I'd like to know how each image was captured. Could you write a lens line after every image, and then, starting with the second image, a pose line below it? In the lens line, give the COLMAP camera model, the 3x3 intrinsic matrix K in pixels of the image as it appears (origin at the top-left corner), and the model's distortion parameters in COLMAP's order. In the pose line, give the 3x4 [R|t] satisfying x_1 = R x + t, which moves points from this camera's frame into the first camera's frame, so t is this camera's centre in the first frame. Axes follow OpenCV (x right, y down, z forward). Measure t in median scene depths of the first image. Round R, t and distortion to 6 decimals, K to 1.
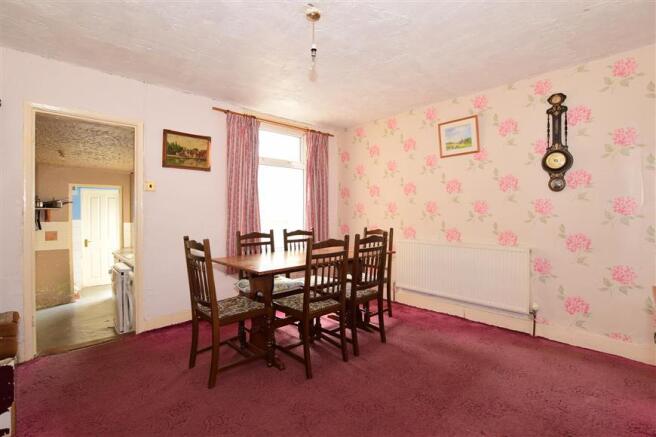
lens RADIAL K [[309.0, 0, 326.2], [0, 309.0, 214.3], [0, 0, 1]] dist [-0.003725, -0.000660]
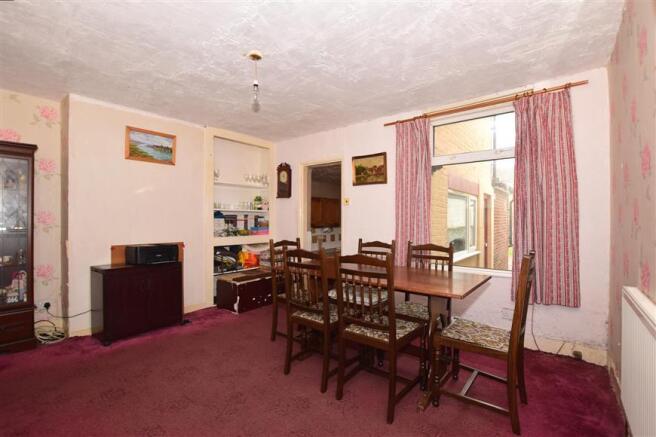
lens RADIAL K [[309.0, 0, 327.6], [0, 309.0, 219.1], [0, 0, 1]] dist [-0.003725, -0.000660]
pose [[0.141641, -0.001483, -0.989917, 0.687800], [-0.013106, 0.999908, -0.003373, -0.007417], [0.989831, 0.013451, 0.141608, 0.658815]]
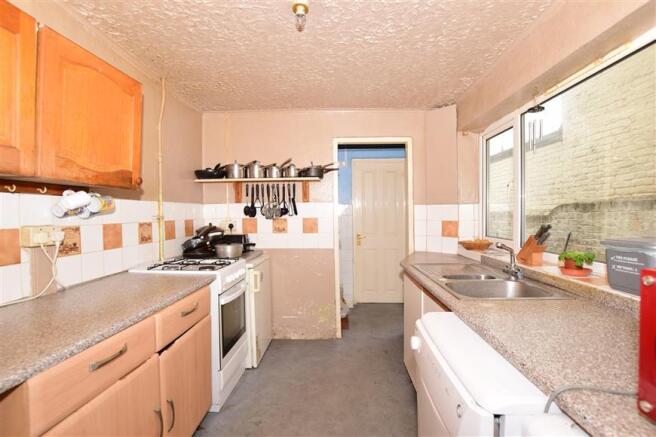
lens RADIAL K [[309.0, 0, 329.0], [0, 309.0, 217.9], [0, 0, 1]] dist [-0.003725, -0.000660]
pose [[0.696500, 0.004450, -0.717543, -0.618500], [0.002382, 0.999961, 0.008513, 0.071068], [0.717553, -0.007638, 0.696462, 0.870511]]
